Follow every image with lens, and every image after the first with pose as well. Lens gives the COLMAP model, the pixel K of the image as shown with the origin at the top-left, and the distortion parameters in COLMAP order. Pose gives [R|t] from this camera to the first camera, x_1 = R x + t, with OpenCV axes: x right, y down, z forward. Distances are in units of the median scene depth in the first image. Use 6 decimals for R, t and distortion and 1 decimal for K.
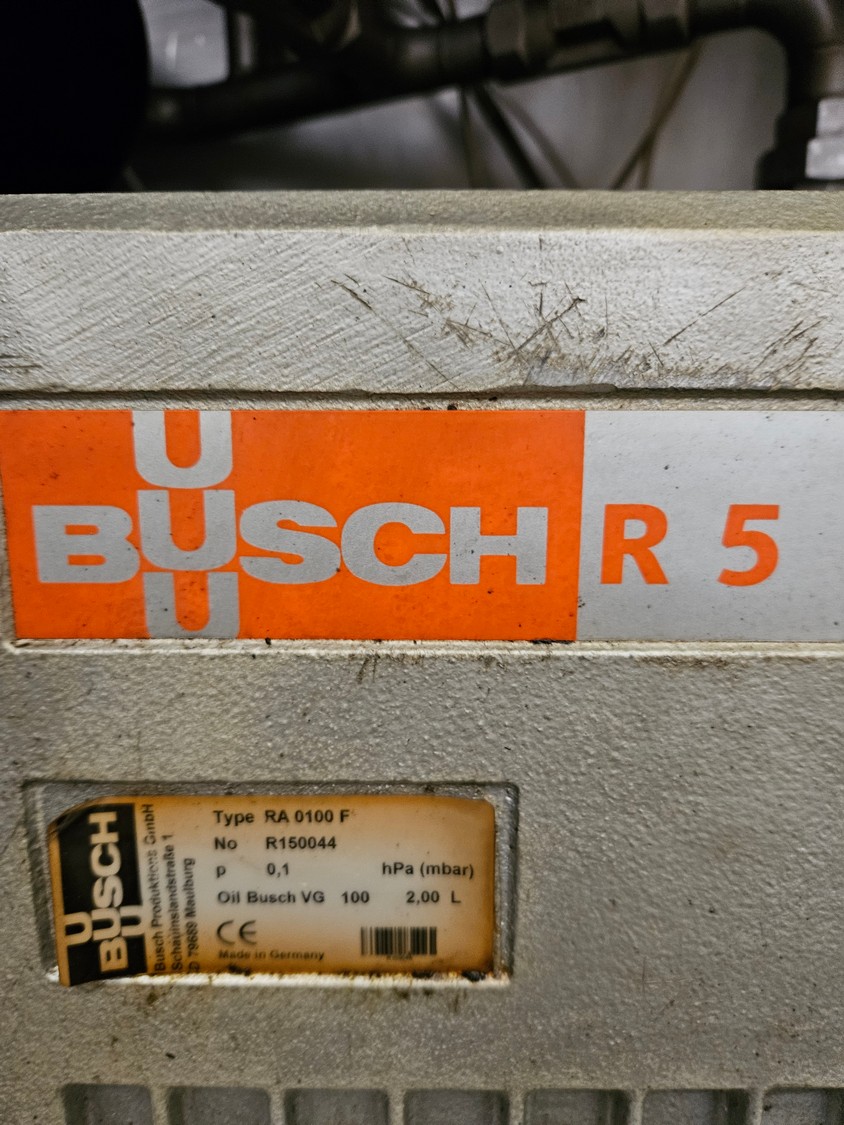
lens RADIAL K [[750.0, 0, 415.8], [0, 750.0, 566.5], [0, 0, 1]] dist [0.069652, -0.060685]
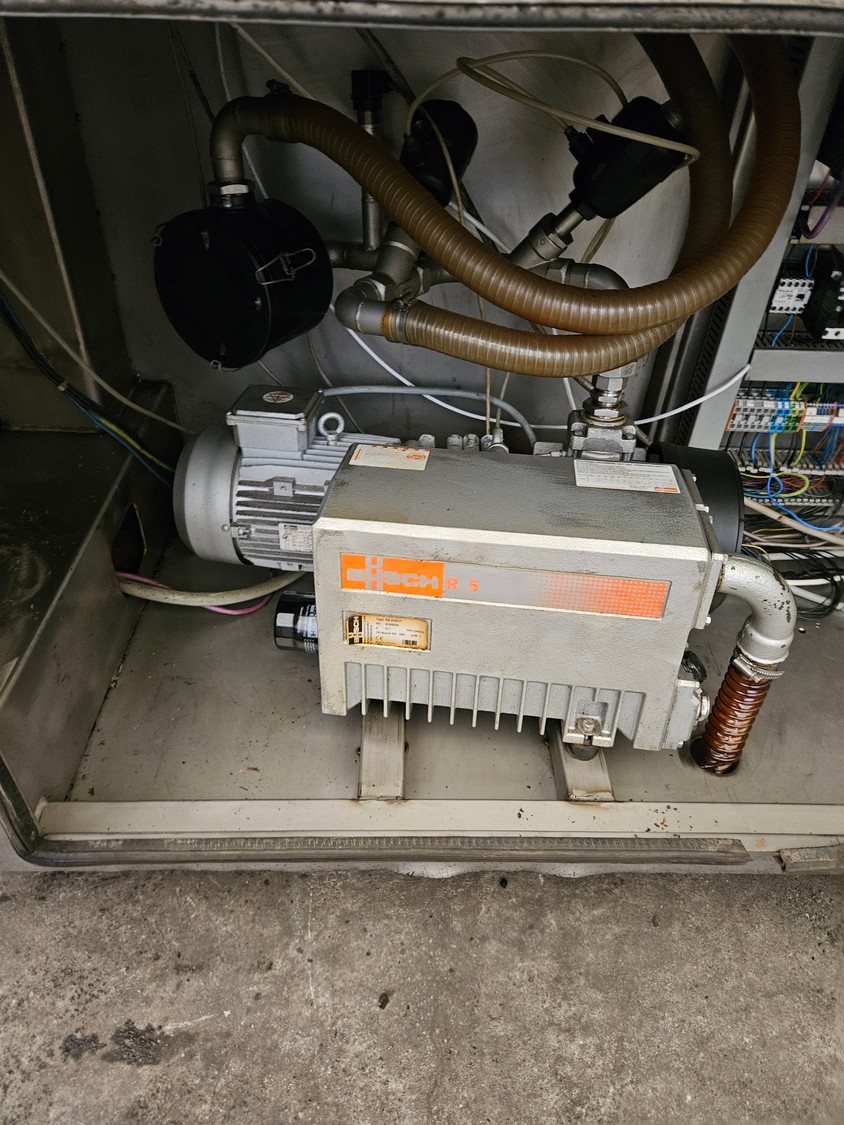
lens RADIAL K [[750.0, 0, 413.1], [0, 750.0, 554.3], [0, 0, 1]] dist [0.069652, -0.060685]
pose [[0.993821, 0.077592, -0.079372, 0.399589], [-0.044837, 0.934770, 0.352411, -2.084529], [0.101539, -0.346675, 0.932473, -3.961942]]
